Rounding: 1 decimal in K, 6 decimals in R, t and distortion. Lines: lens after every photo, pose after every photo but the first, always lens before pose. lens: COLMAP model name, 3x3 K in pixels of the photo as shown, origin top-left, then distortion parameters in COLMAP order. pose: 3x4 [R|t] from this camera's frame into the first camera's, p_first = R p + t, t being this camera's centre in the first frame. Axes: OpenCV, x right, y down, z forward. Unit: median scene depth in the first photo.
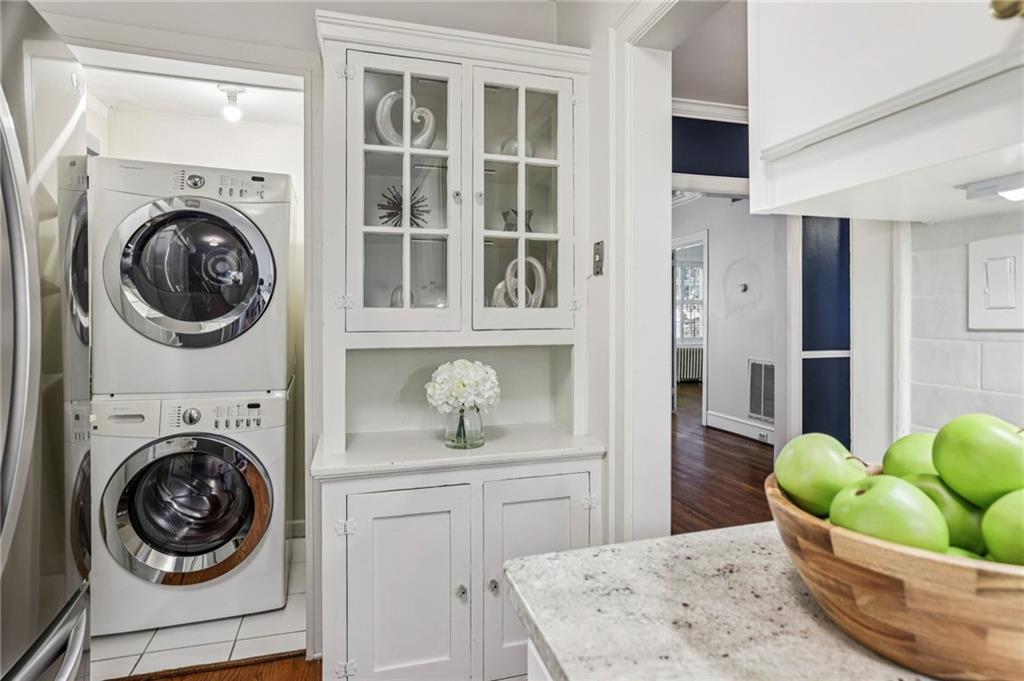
lens RADIAL K [[549.2, 0, 515.0], [0, 549.2, 325.8], [0, 0, 1]] dist [0.000707, 0.000332]
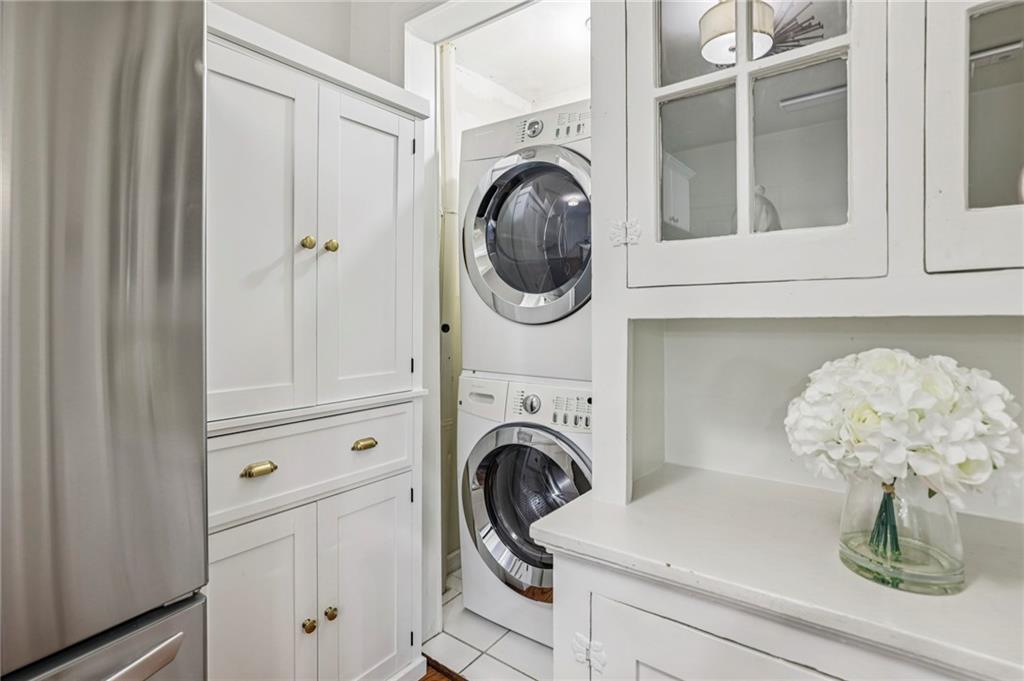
lens RADIAL K [[505.1, 0, 510.7], [0, 505.1, 322.8], [0, 0, 1]] dist [-0.015853, 0.000803]
pose [[0.593138, 0.002053, -0.805098, 0.029831], [-0.007437, 0.999968, -0.002930, 0.045290], [0.805067, 0.007726, 0.593134, 0.564632]]
